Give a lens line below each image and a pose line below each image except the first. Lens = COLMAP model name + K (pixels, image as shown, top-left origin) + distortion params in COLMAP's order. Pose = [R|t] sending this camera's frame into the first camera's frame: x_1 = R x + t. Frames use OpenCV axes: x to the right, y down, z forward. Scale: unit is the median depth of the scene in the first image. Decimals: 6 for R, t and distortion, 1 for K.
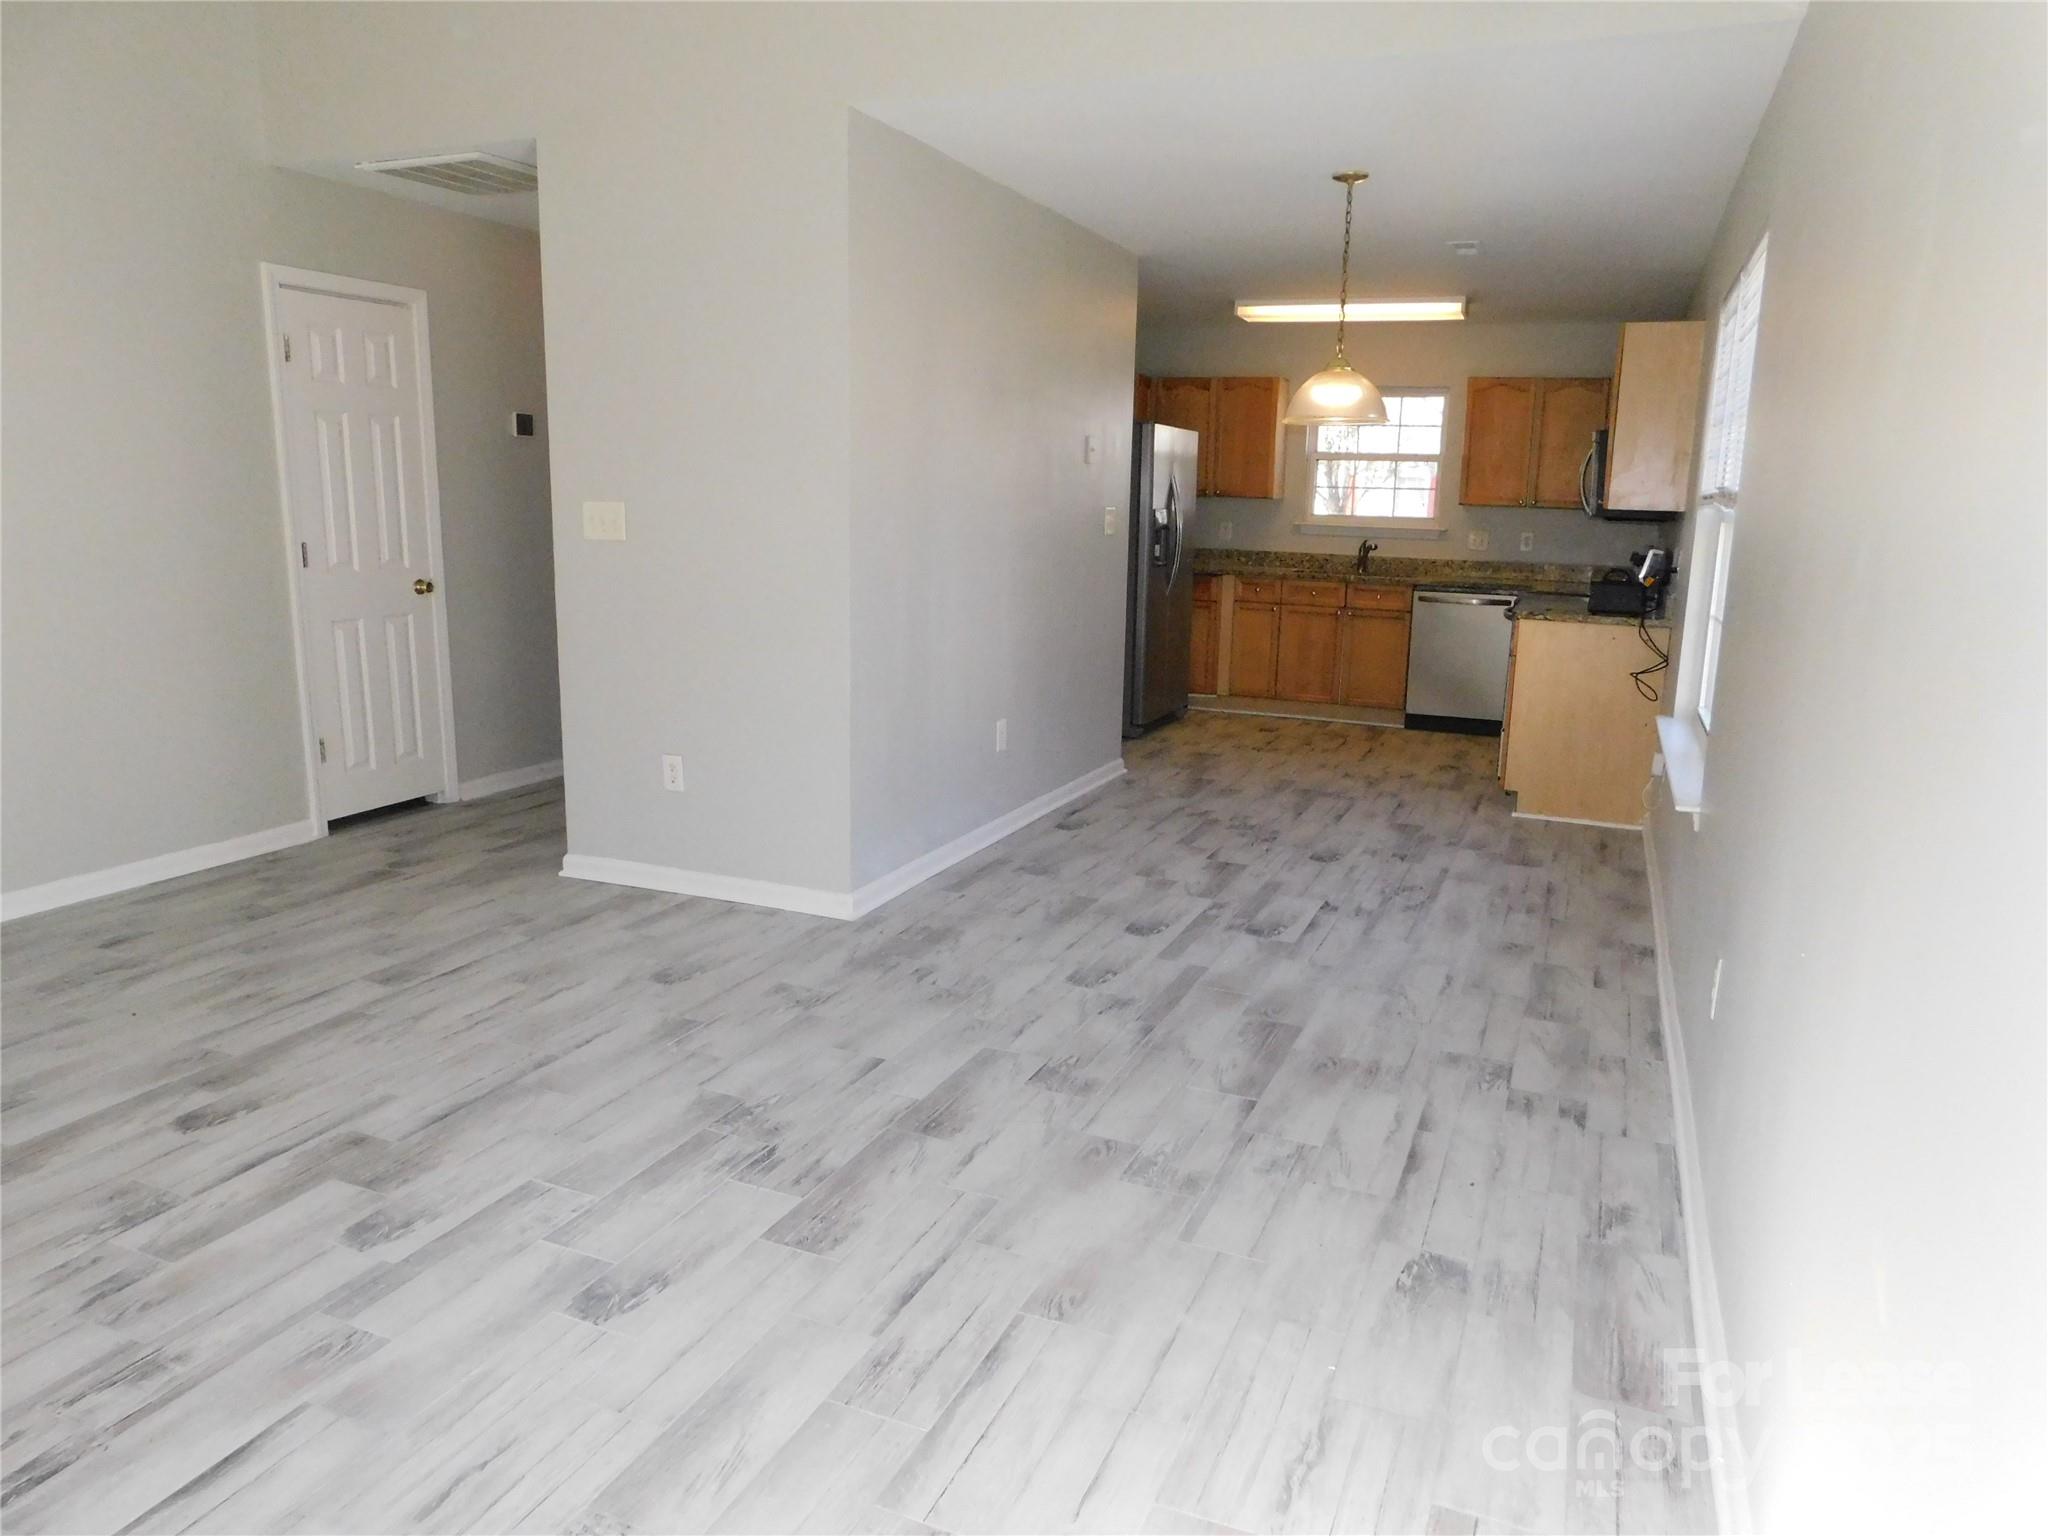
lens RADIAL K [[1372.5, 0, 1038.1], [0, 1372.5, 772.3], [0, 0, 1]] dist [-0.056730, 0.057519]
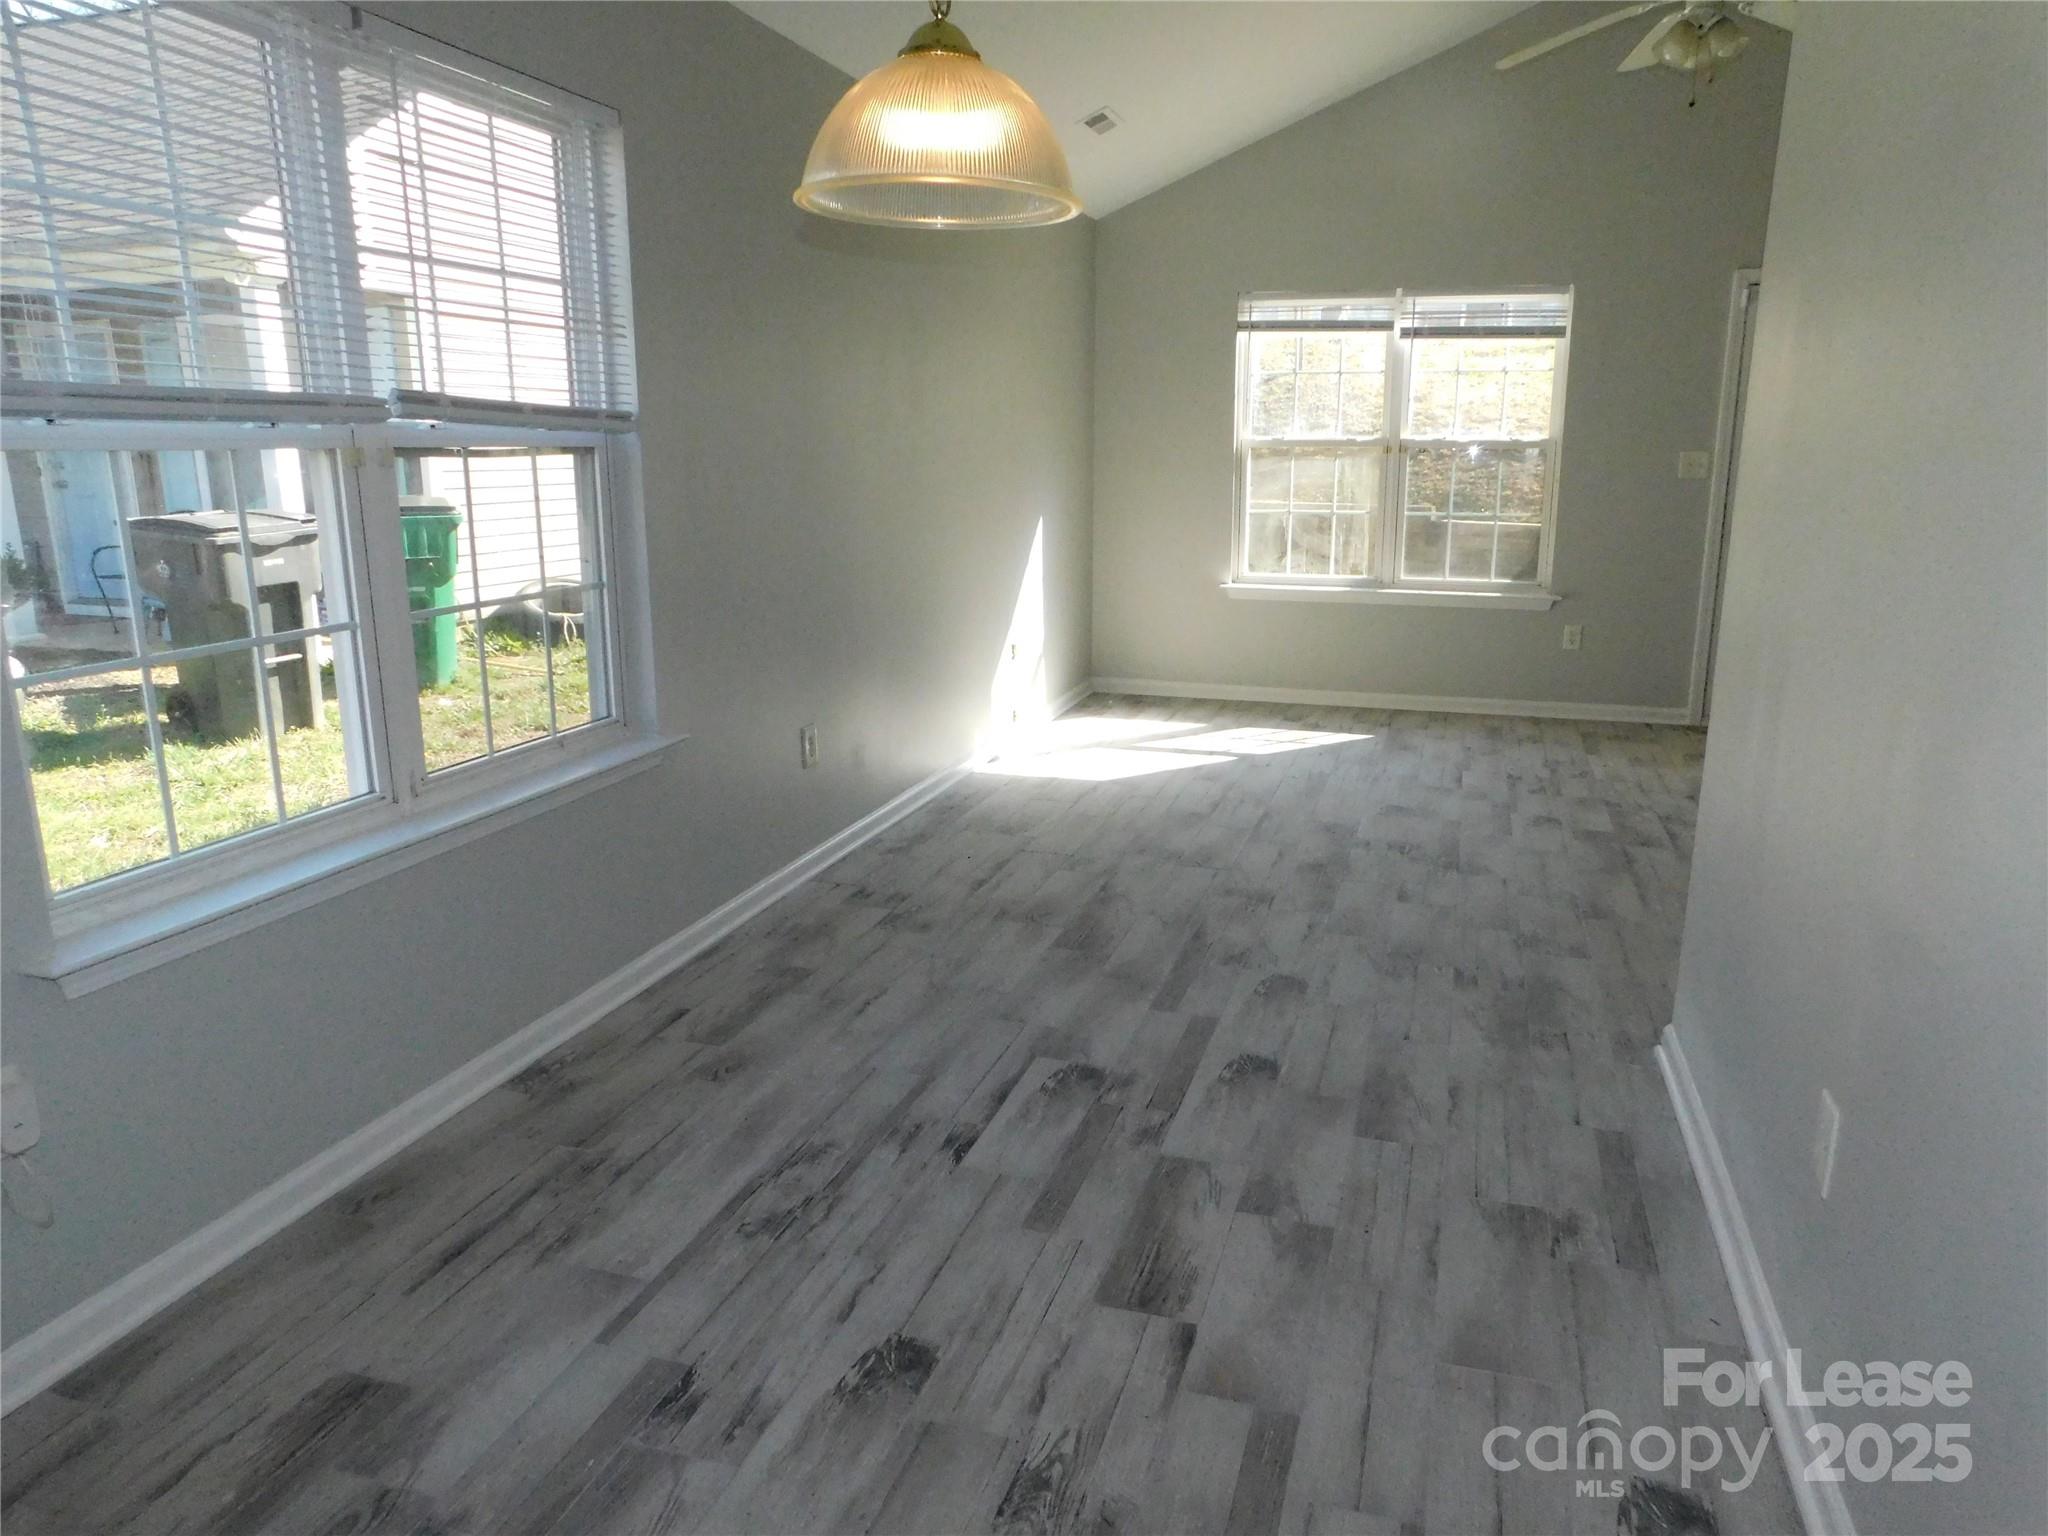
lens RADIAL K [[1359.3, 0, 1024.0], [0, 1359.3, 768.0], [0, 0, 1]] dist [-0.024162, 0.005840]
pose [[-0.996358, -0.005227, -0.085114, 0.327636], [-0.040663, 0.906457, 0.420337, -0.397970], [0.074955, 0.422267, -0.903367, 2.024567]]
